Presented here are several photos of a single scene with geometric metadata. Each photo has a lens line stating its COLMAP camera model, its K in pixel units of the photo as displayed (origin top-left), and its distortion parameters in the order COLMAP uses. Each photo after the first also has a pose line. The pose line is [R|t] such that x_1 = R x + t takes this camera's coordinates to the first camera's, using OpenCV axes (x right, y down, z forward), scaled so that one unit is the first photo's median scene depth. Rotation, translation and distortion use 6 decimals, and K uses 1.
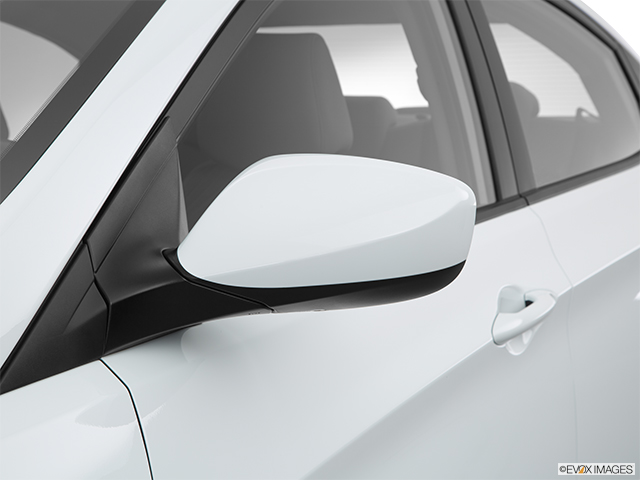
lens RADIAL K [[1603.9, 0, 320.0], [0, 1603.9, 240.1], [0, 0, 1]] dist [0.015559, 0.000000]
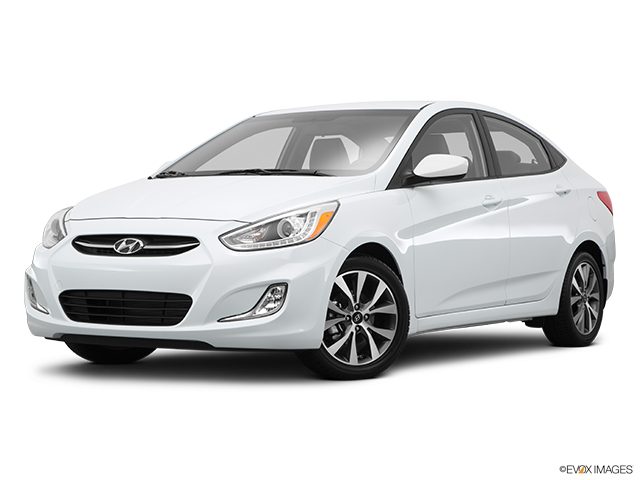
lens RADIAL K [[1332.1, 0, 321.4], [0, 1332.1, 243.4], [0, 0, 1]] dist [0.363131, 0.000000]
pose [[0.994549, 0.003362, -0.104215, 0.052514], [-0.009491, 0.998250, -0.058368, 0.363368], [0.103837, 0.059039, 0.992841, -2.466919]]
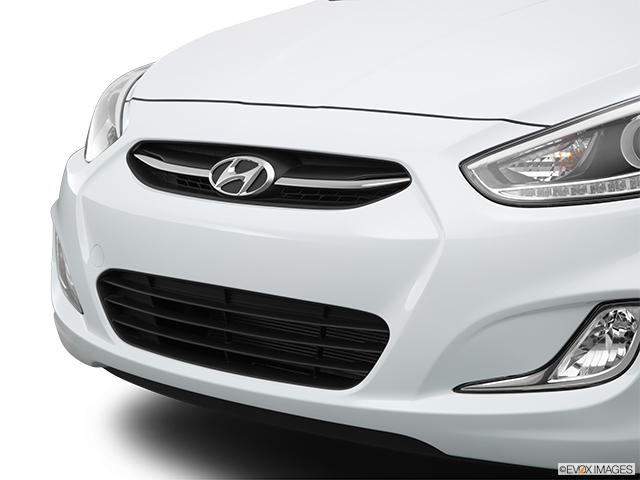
lens RADIAL K [[1559.9, 0, 318.3], [0, 1559.9, 240.2], [0, 0, 1]] dist [0.278034, 0.000000]
pose [[0.955065, 0.041682, -0.293451, -0.193720], [-0.023594, 0.997612, 0.064911, 0.171961], [0.295456, -0.055071, 0.953768, -0.938338]]
